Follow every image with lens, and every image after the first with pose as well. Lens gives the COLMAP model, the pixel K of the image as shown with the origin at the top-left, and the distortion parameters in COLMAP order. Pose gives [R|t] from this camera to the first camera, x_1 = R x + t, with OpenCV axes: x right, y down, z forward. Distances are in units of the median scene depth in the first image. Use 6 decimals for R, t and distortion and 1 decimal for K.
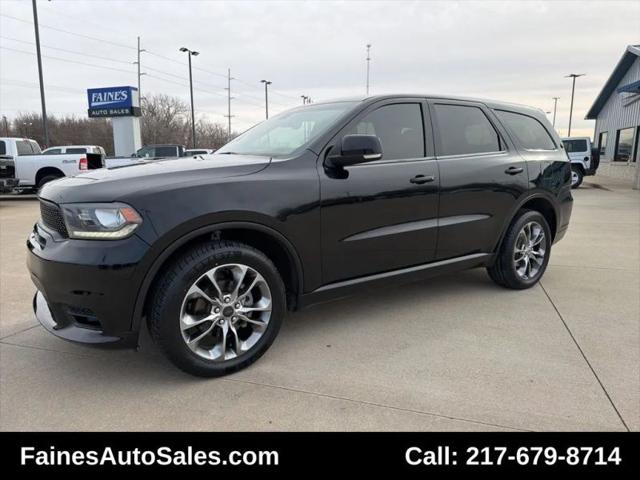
lens RADIAL K [[449.7, 0, 314.0], [0, 449.7, 240.6], [0, 0, 1]] dist [0.073505, -0.092946]
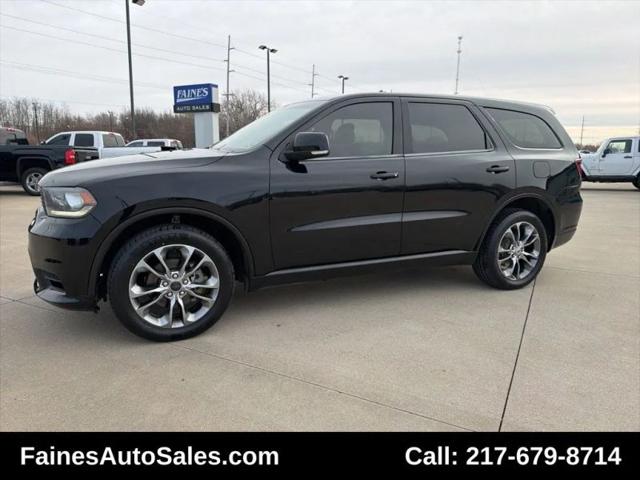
lens RADIAL K [[449.7, 0, 314.0], [0, 449.7, 240.6], [0, 0, 1]] dist [0.073505, -0.092946]
pose [[0.984224, 0.048112, -0.170260, 0.285879], [-0.046276, 0.998820, 0.014736, 0.007265], [0.170768, -0.006625, 0.985289, -0.058580]]
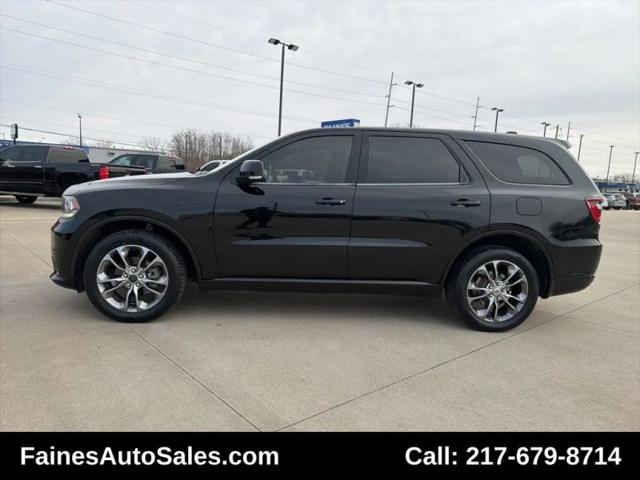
lens RADIAL K [[452.9, 0, 311.6], [0, 452.9, 239.6], [0, 0, 1]] dist [0.065950, -0.095612]
pose [[0.864394, 0.110796, -0.490456, 0.826127], [-0.141019, 0.989692, -0.024961, -0.007202], [0.482635, 0.090740, 0.871108, 0.000461]]
